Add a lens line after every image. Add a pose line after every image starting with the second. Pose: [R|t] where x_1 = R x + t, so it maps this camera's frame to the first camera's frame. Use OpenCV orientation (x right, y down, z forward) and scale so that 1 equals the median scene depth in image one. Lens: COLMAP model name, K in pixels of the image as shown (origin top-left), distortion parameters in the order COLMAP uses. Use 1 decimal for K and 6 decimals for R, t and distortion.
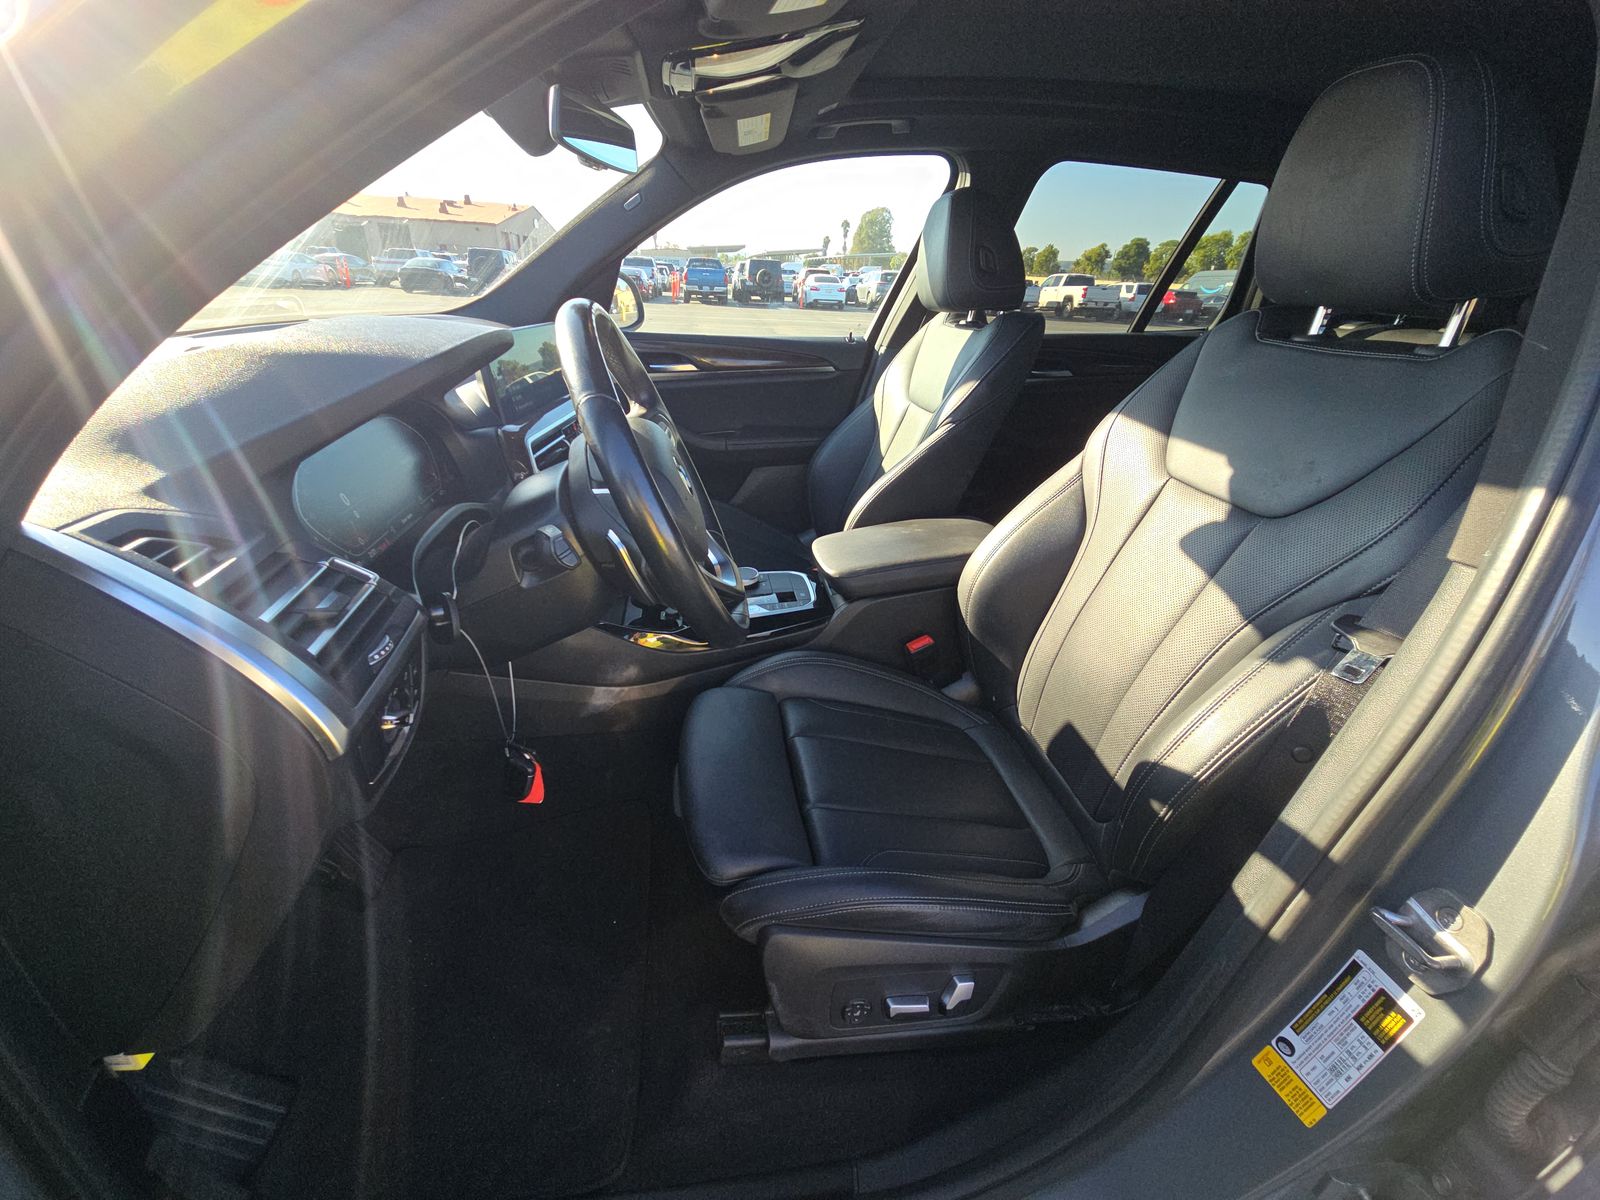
lens RADIAL K [[639.9, 0, 800.0], [0, 639.9, 600.0], [0, 0, 1]] dist [-0.000138, -0.000011]
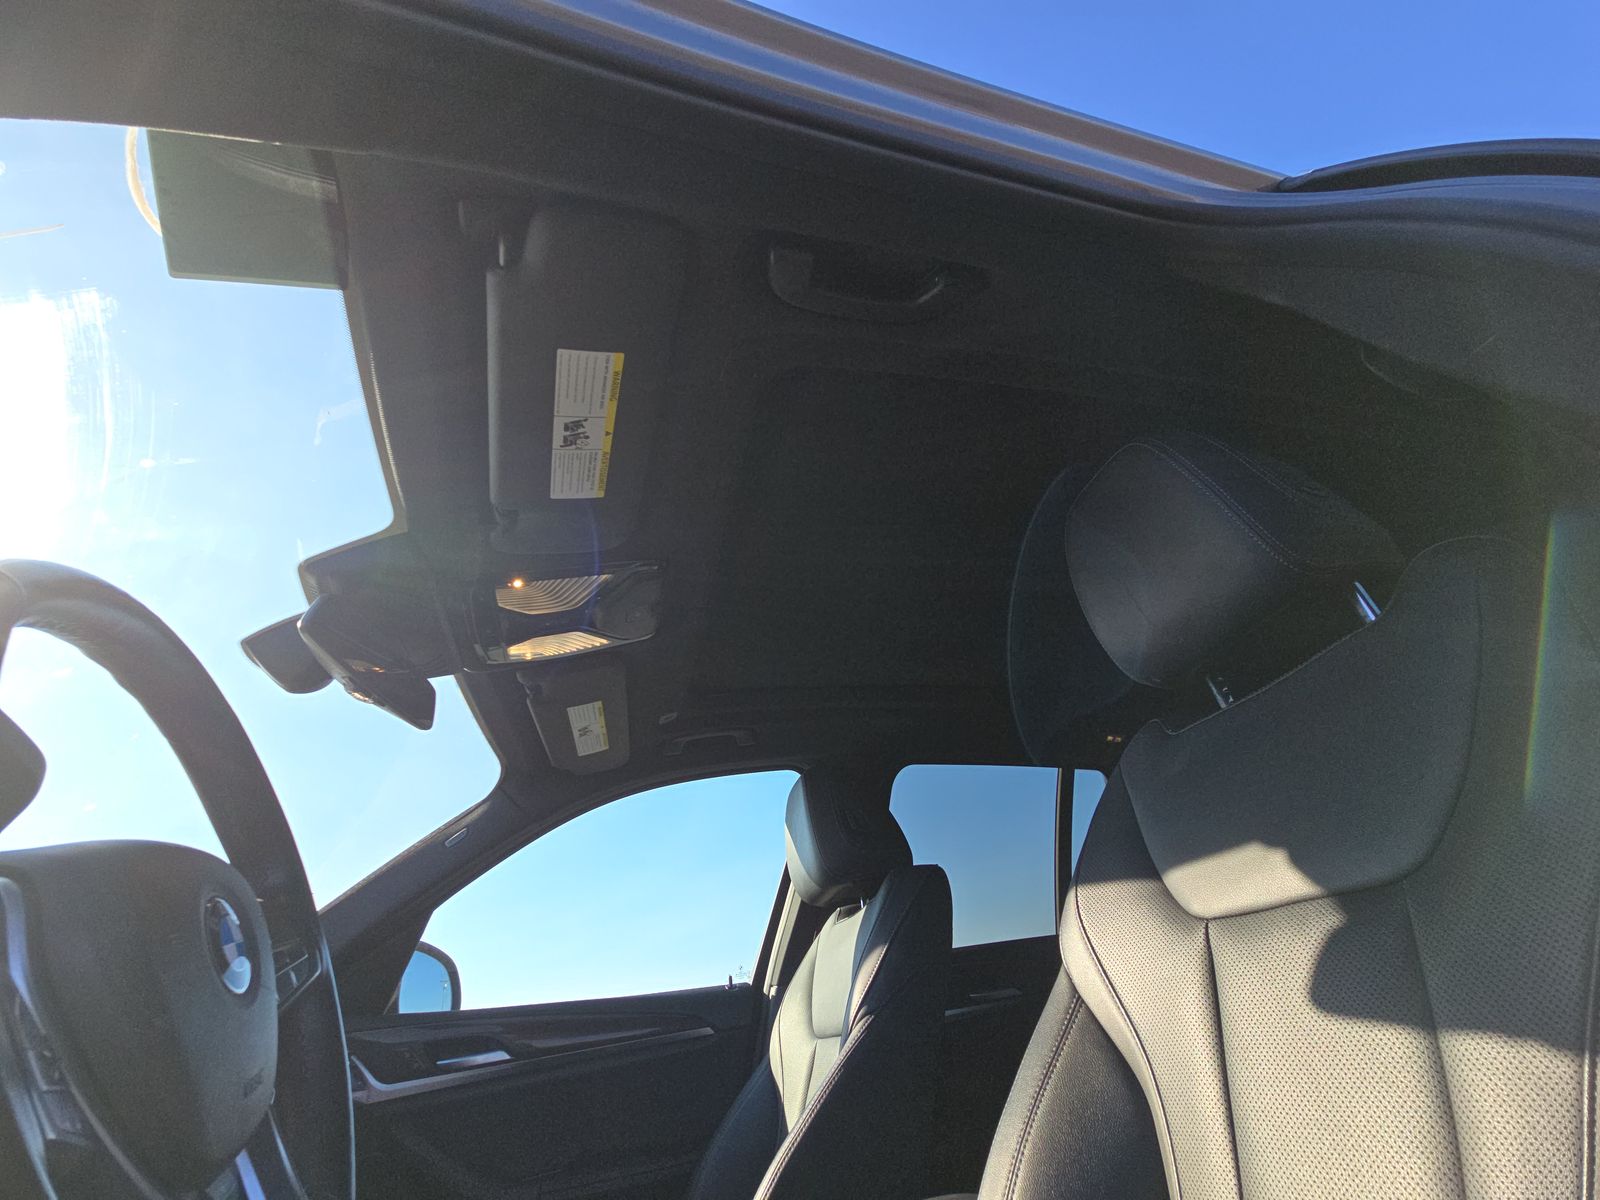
lens RADIAL K [[648.2, 0, 800.0], [0, 648.2, 600.0], [0, 0, 1]] dist [-0.000146, -0.000111]
pose [[0.979619, -0.064359, 0.190277, 0.059346], [0.196561, 0.502236, -0.842095, 0.063278], [-0.041367, 0.862333, 0.504650, 0.266637]]
